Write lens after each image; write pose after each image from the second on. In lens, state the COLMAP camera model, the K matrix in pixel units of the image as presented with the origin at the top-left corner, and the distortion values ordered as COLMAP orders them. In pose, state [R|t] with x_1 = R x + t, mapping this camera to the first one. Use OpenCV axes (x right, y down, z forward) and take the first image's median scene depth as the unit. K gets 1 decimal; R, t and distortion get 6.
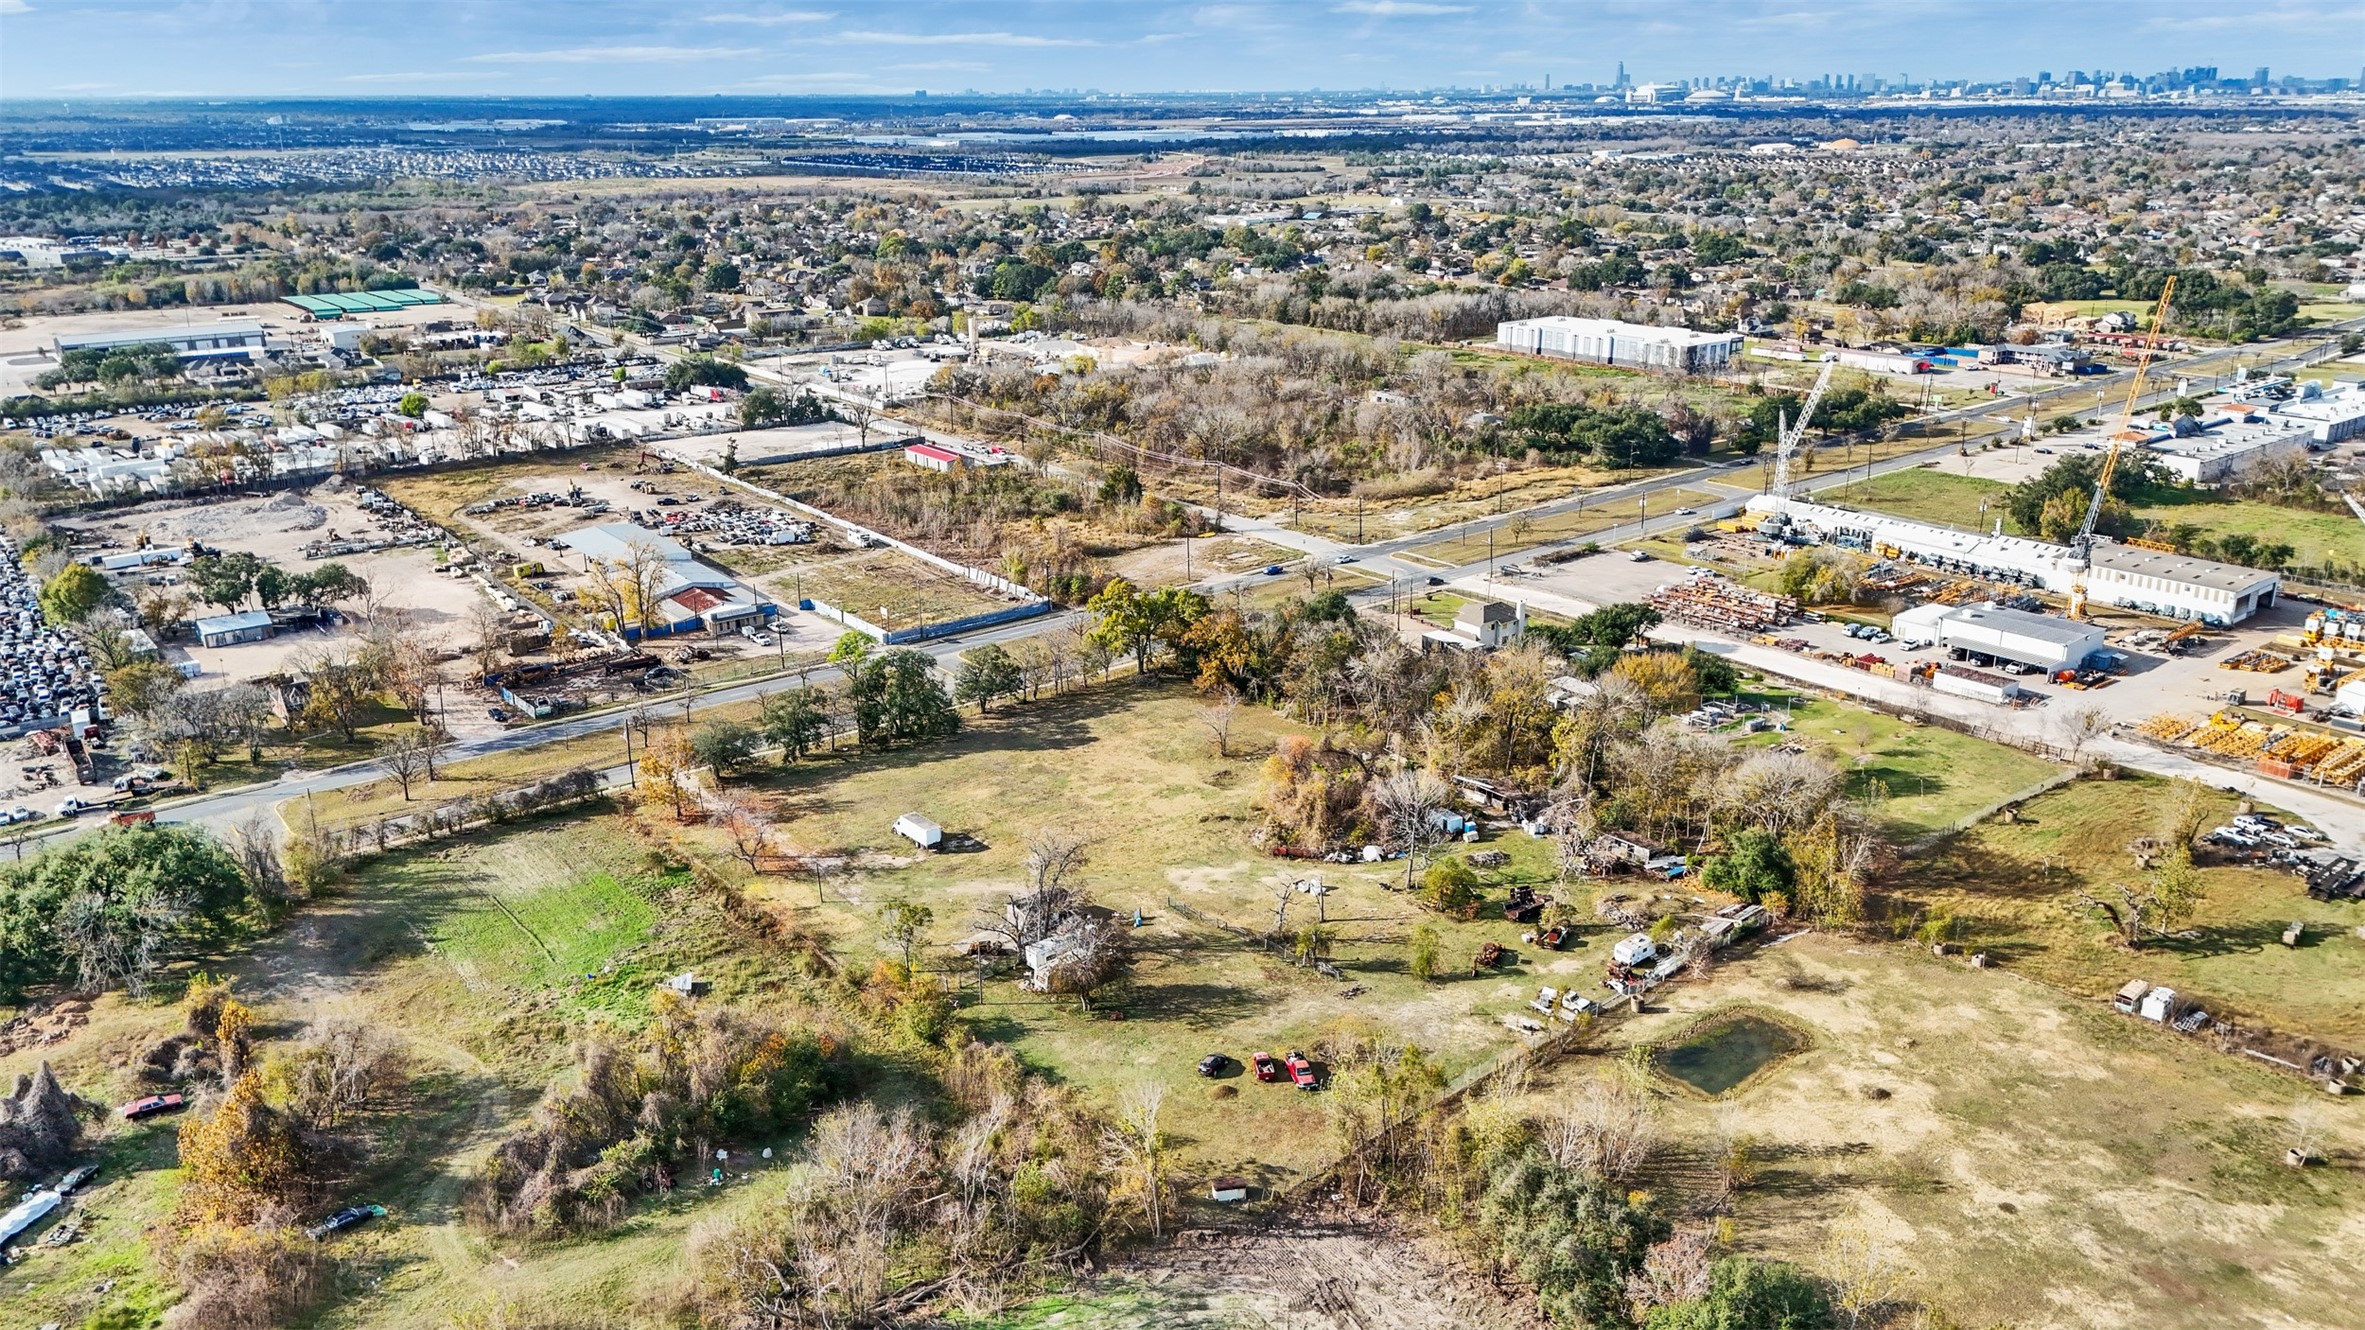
lens RADIAL K [[1744.1, 0, 1182.5], [0, 1744.1, 665.0], [0, 0, 1]] dist [0.066184, -0.076140]
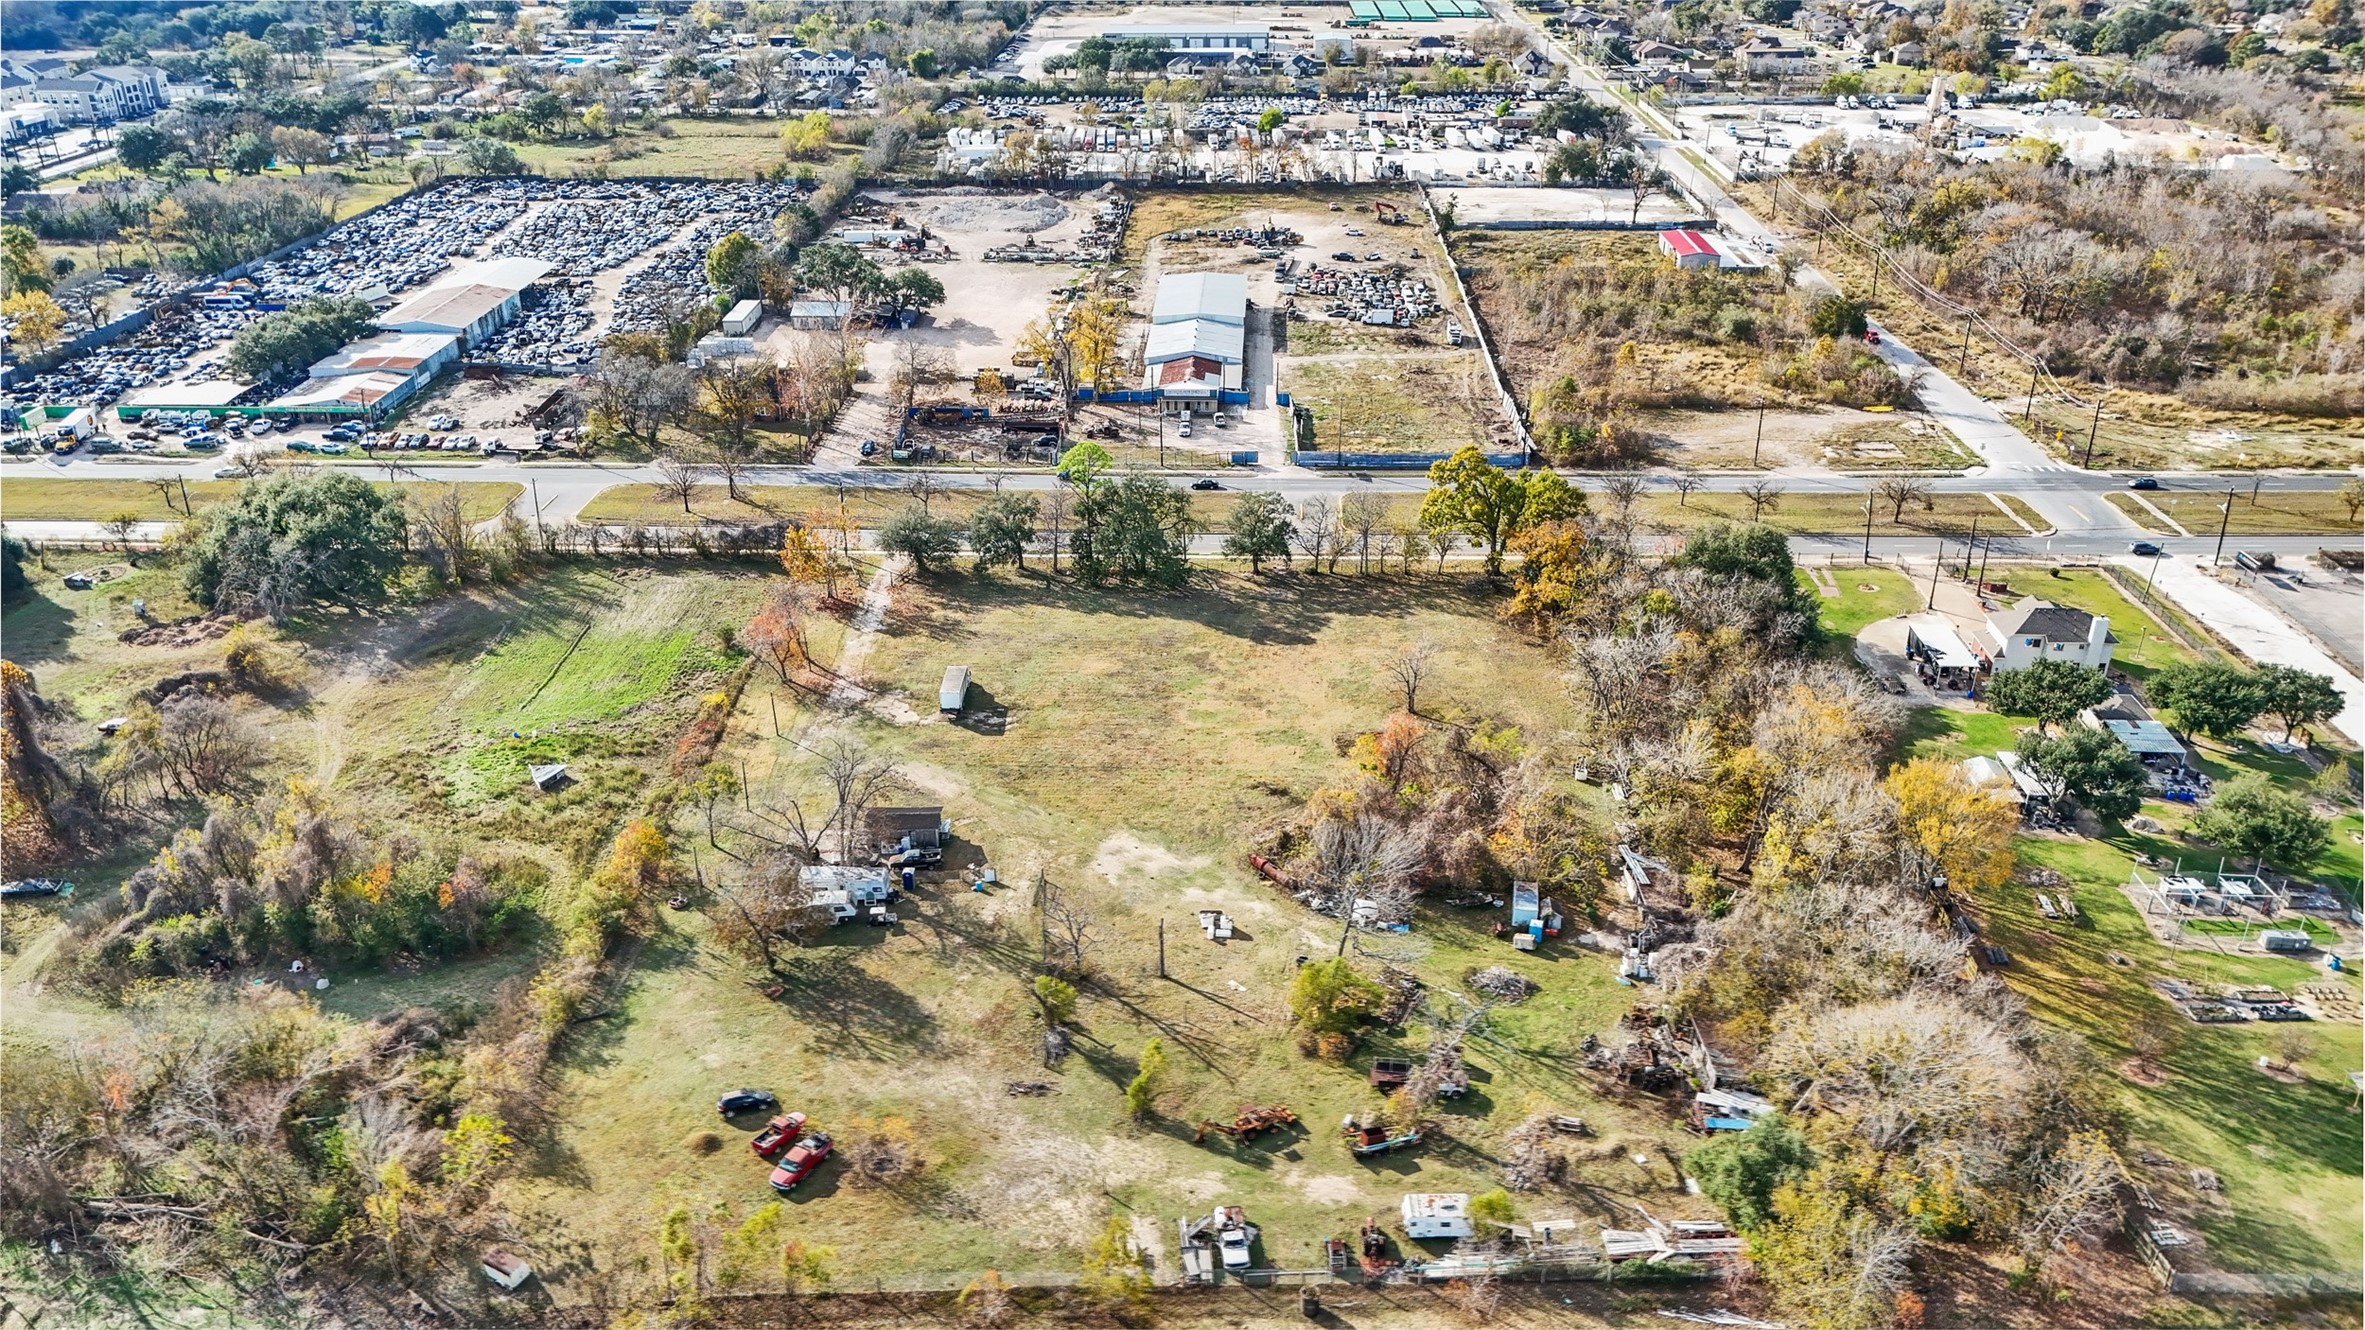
lens RADIAL K [[1735.7, 0, 1182.5], [0, 1735.7, 665.0], [0, 0, 1]] dist [0.071043, -0.070193]
pose [[0.766341, 0.285959, -0.575281, 0.419504], [-0.199116, 0.957100, 0.210508, -0.117300], [0.610798, -0.046773, 0.790404, 0.399528]]
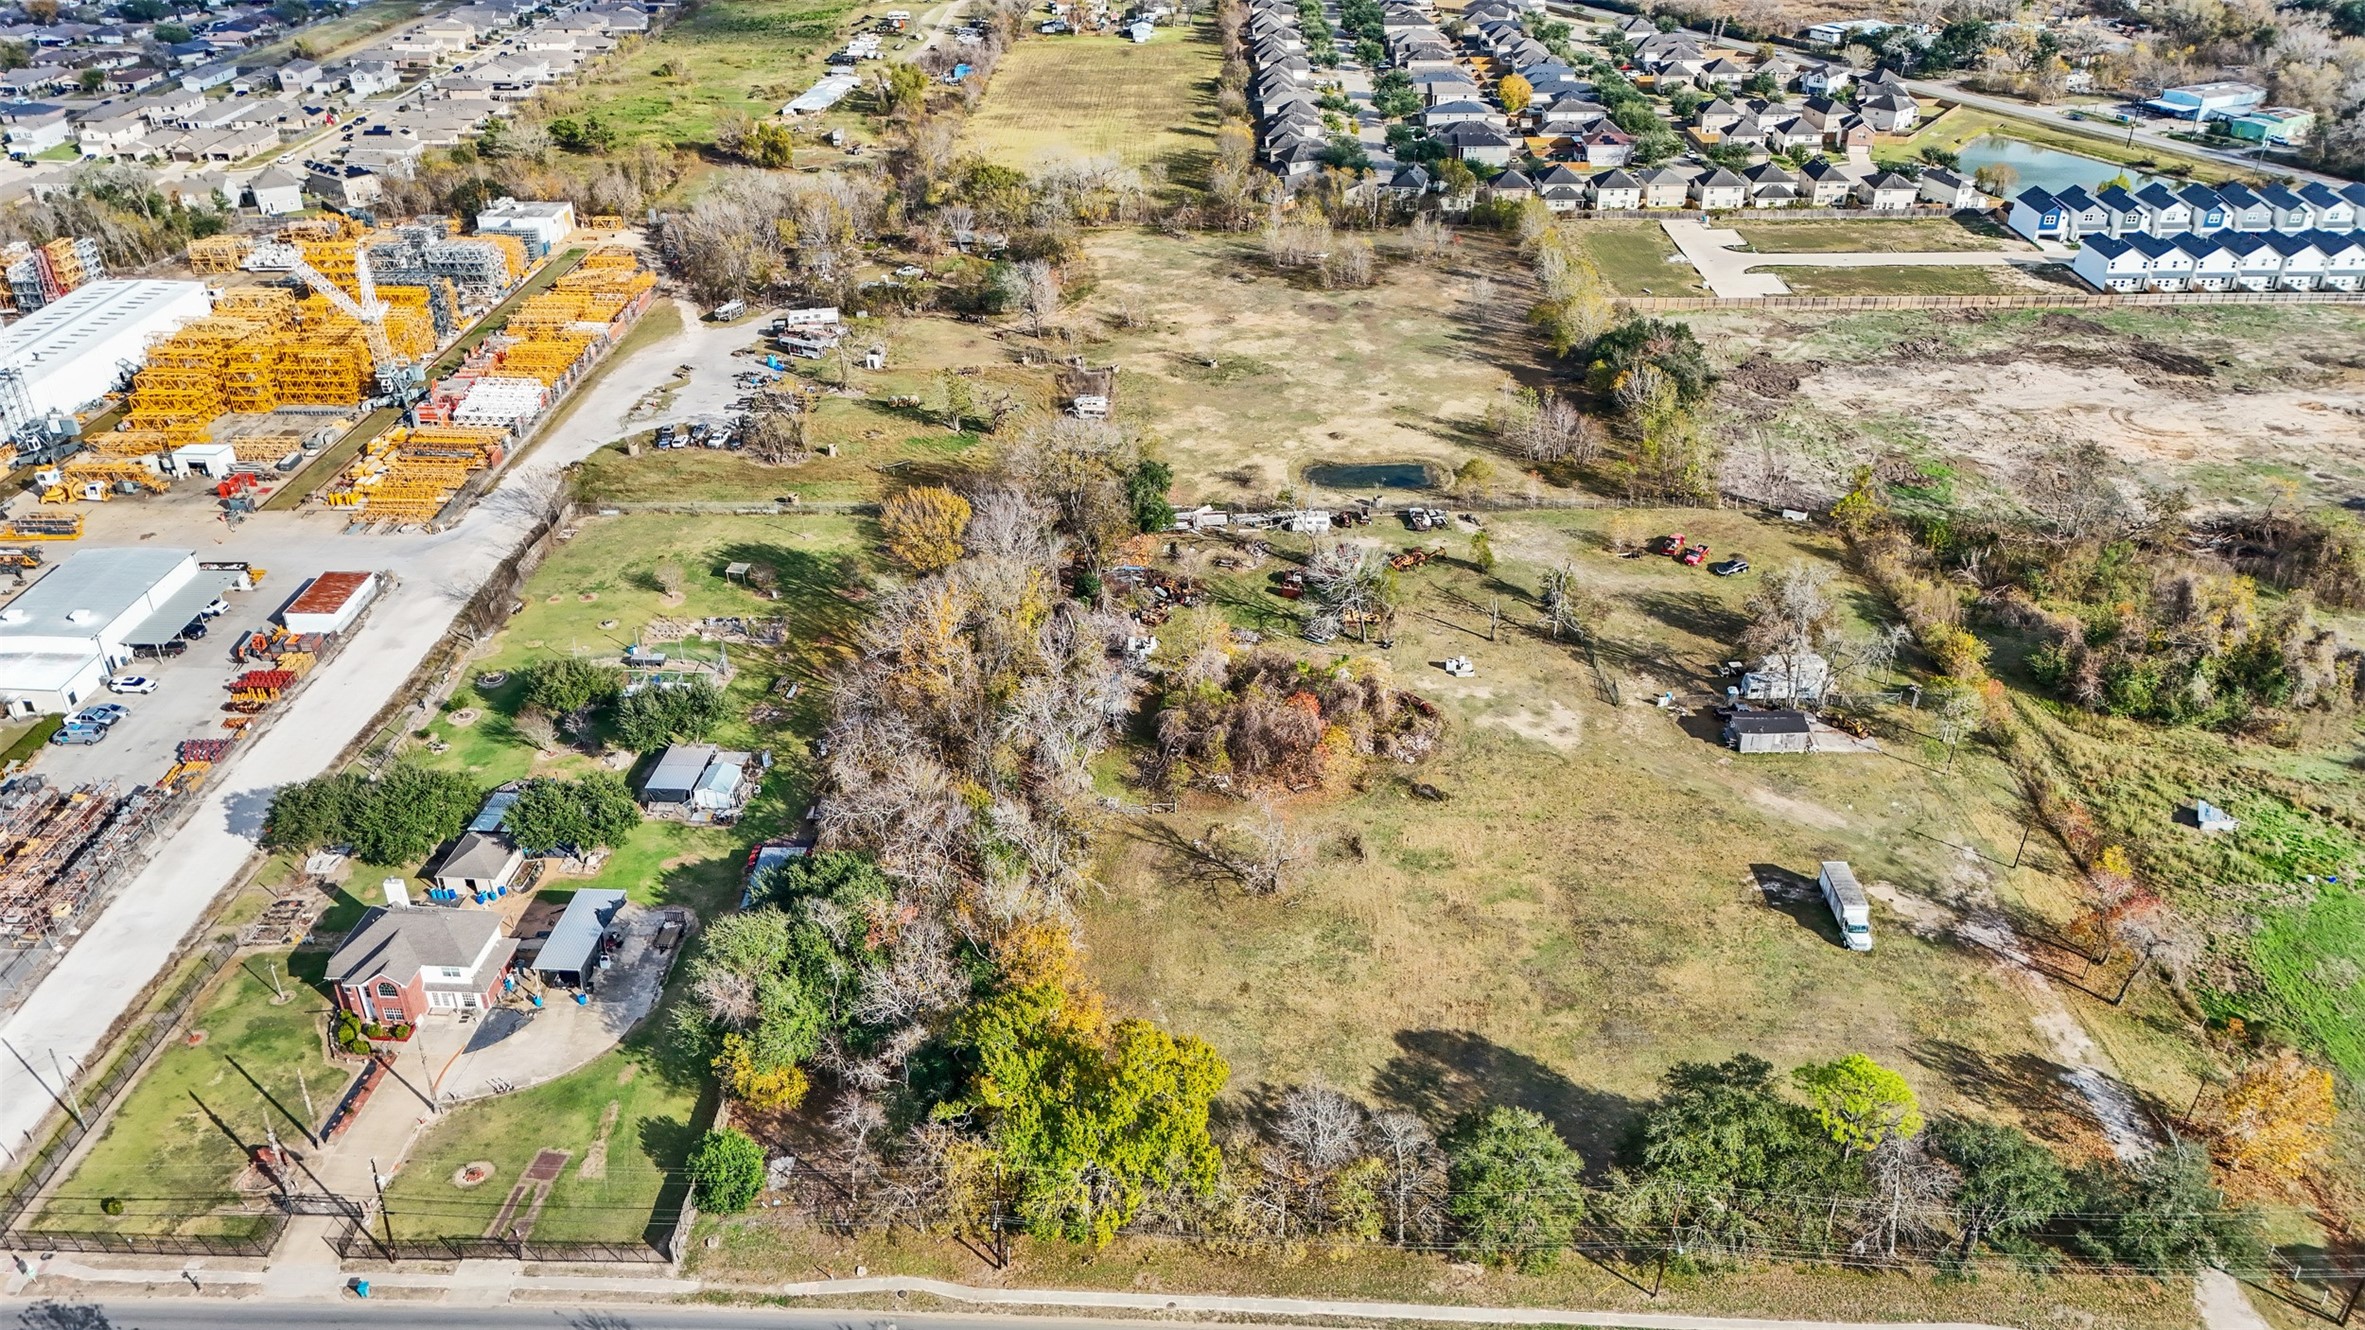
lens RADIAL K [[1733.4, 0, 1182.5], [0, 1733.4, 665.0], [0, 0, 1]] dist [0.081457, -0.099642]
pose [[-0.757936, -0.310916, 0.573467, -0.319648], [0.216552, 0.709331, 0.670787, -0.487430], [-0.615336, 0.632599, -0.470298, 1.426563]]
